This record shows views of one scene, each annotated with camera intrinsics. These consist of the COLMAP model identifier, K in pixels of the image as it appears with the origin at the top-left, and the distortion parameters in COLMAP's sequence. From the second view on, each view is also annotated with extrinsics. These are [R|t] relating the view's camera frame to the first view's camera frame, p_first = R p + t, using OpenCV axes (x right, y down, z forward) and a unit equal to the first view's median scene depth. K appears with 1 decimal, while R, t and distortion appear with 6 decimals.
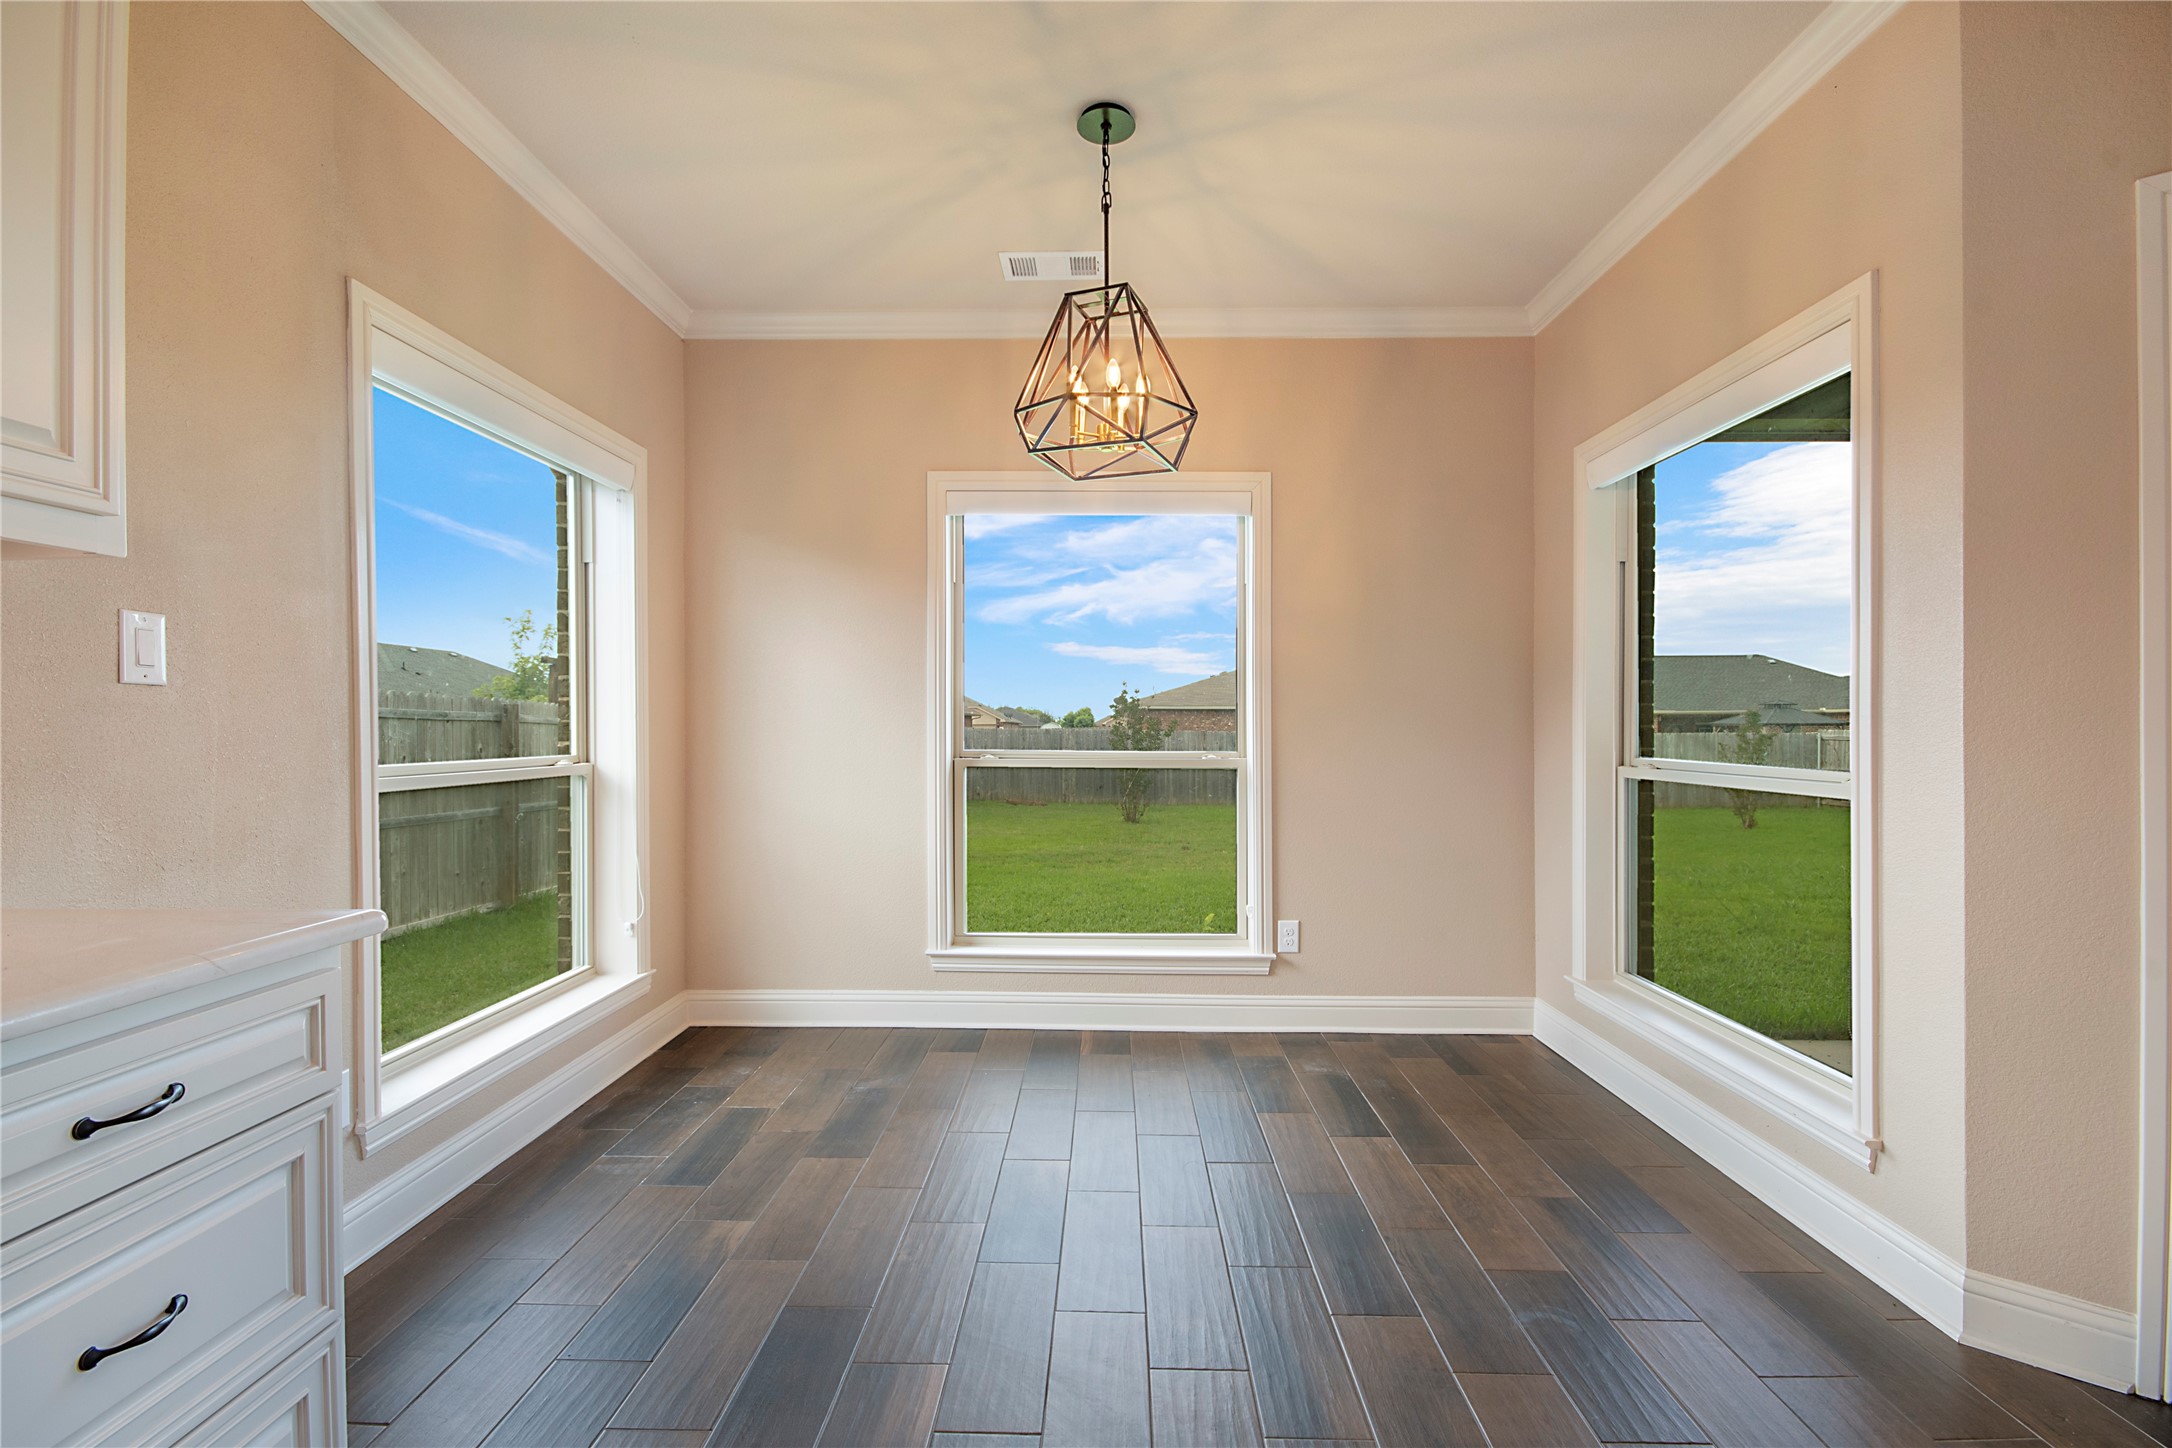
lens RADIAL K [[965.1, 0, 1095.8], [0, 965.1, 739.4], [0, 0, 1]] dist [0.001489, 0.000114]
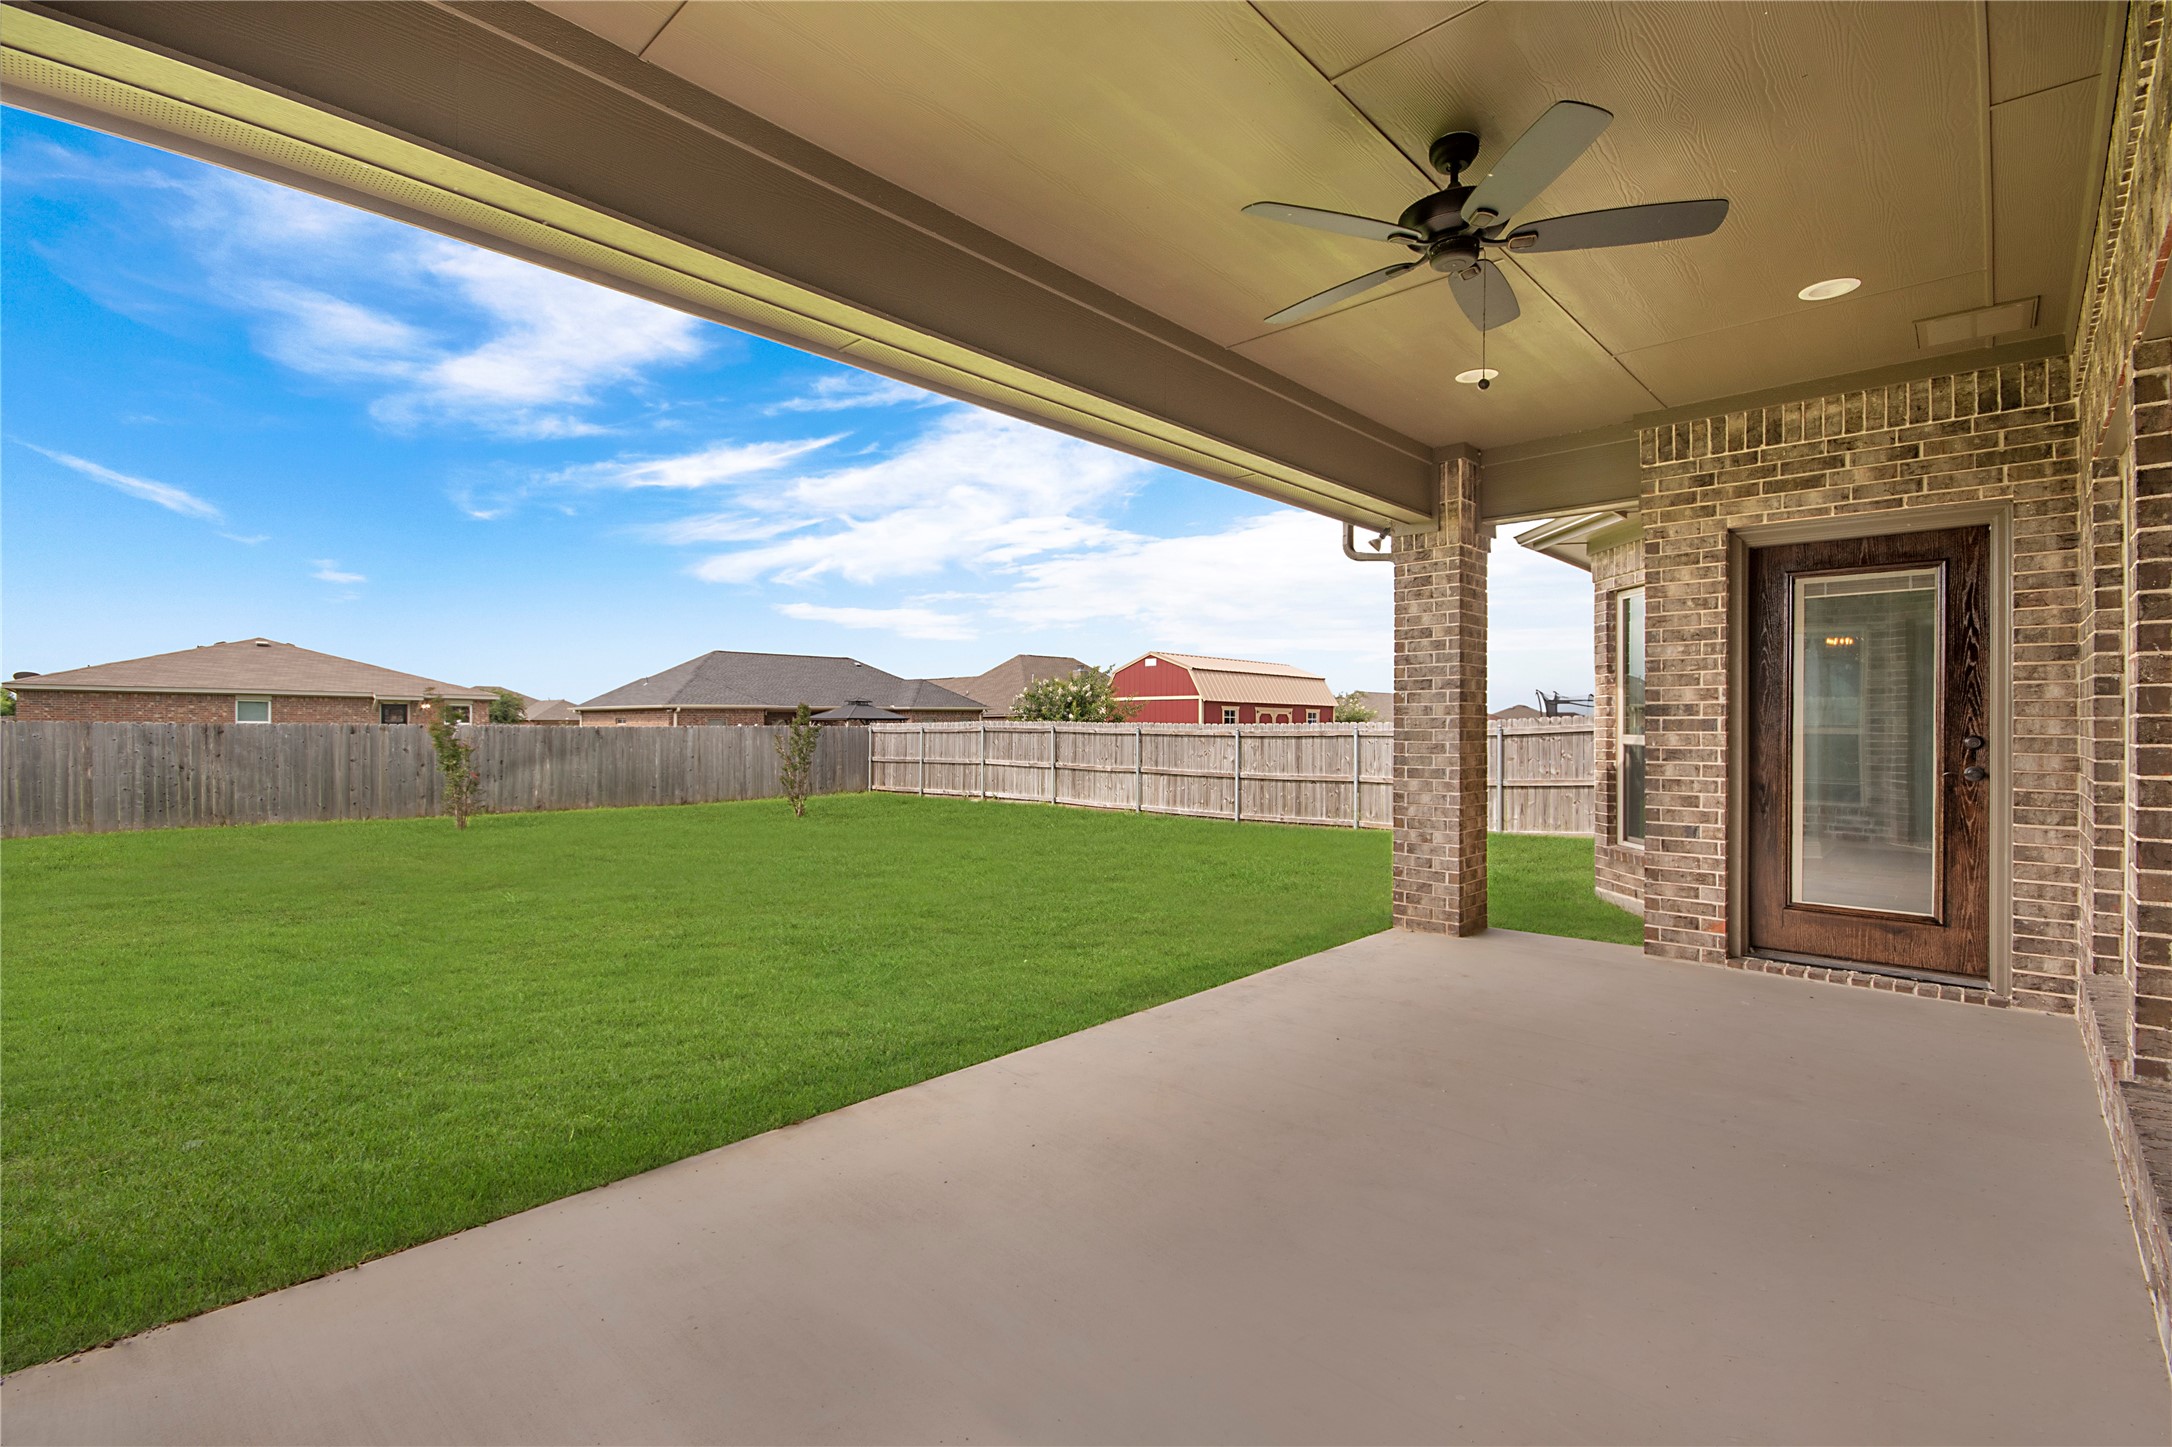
lens RADIAL K [[960.9, 0, 1087.0], [0, 960.9, 735.1], [0, 0, 1]] dist [0.002379, -0.000040]
pose [[0.679589, -0.006666, 0.733563, 0.602368], [0.005411, 0.999977, 0.004074, 0.005110], [-0.733573, 0.001200, 0.679609, 0.322562]]
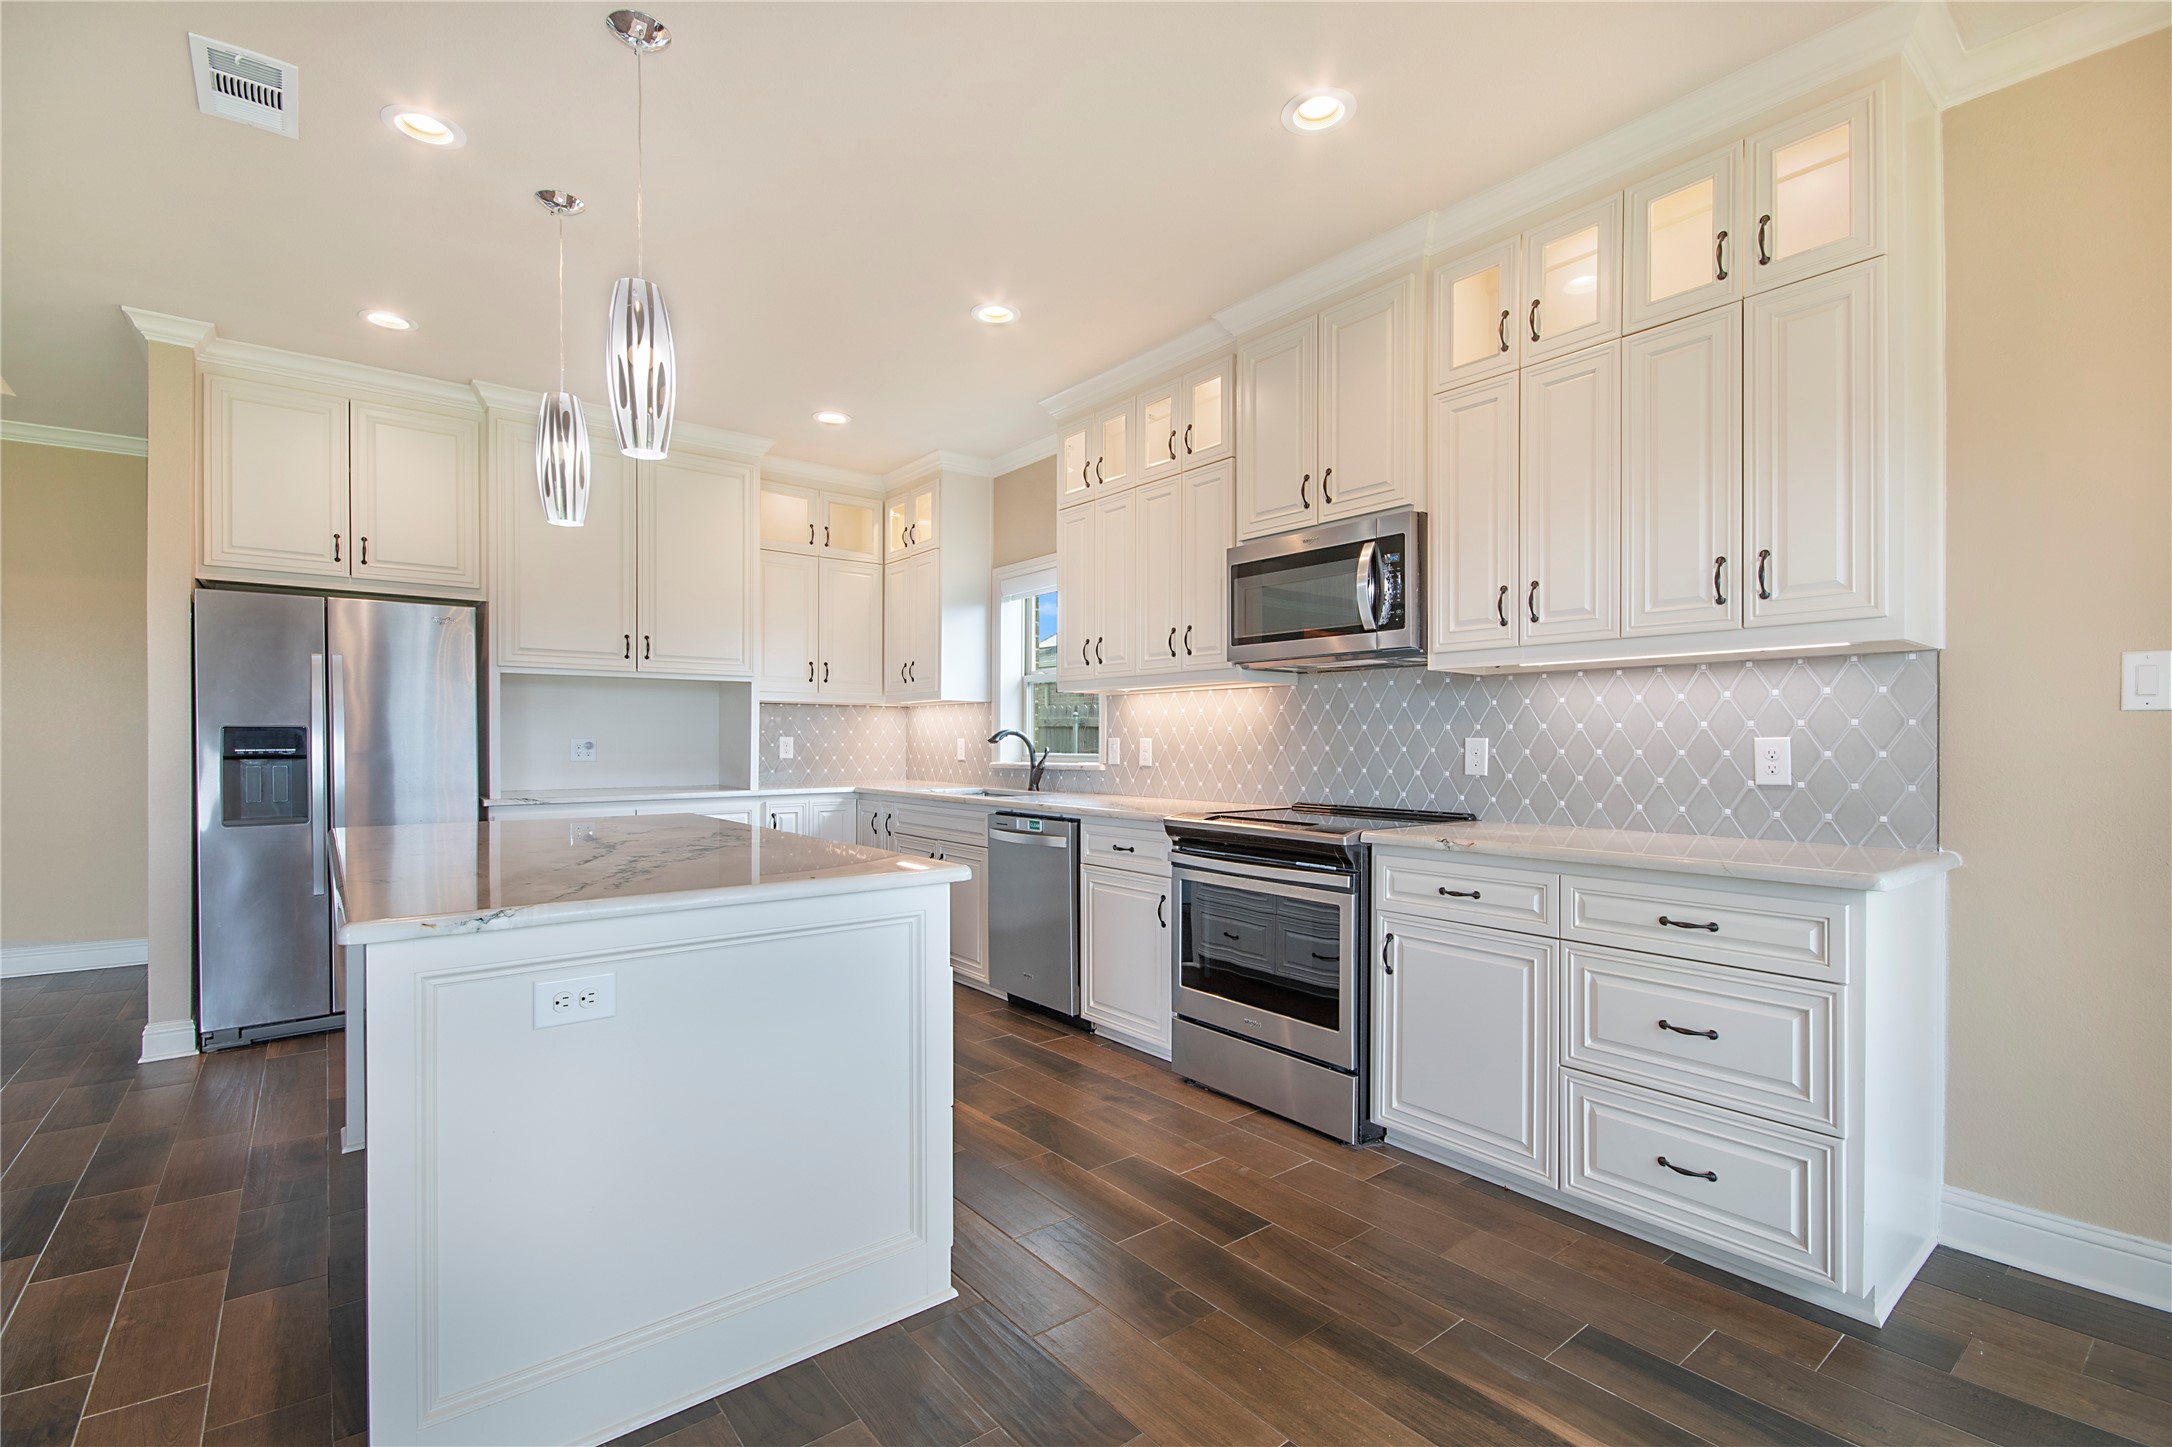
lens RADIAL K [[981.8, 0, 1089.2], [0, 981.8, 735.9], [0, 0, 1]] dist [0.000234, 0.000245]
pose [[-0.776309, -0.005534, -0.630328, 0.377740], [-0.011275, 0.999923, 0.005107, -0.007313], [0.630251, 0.011071, -0.776312, 0.501976]]
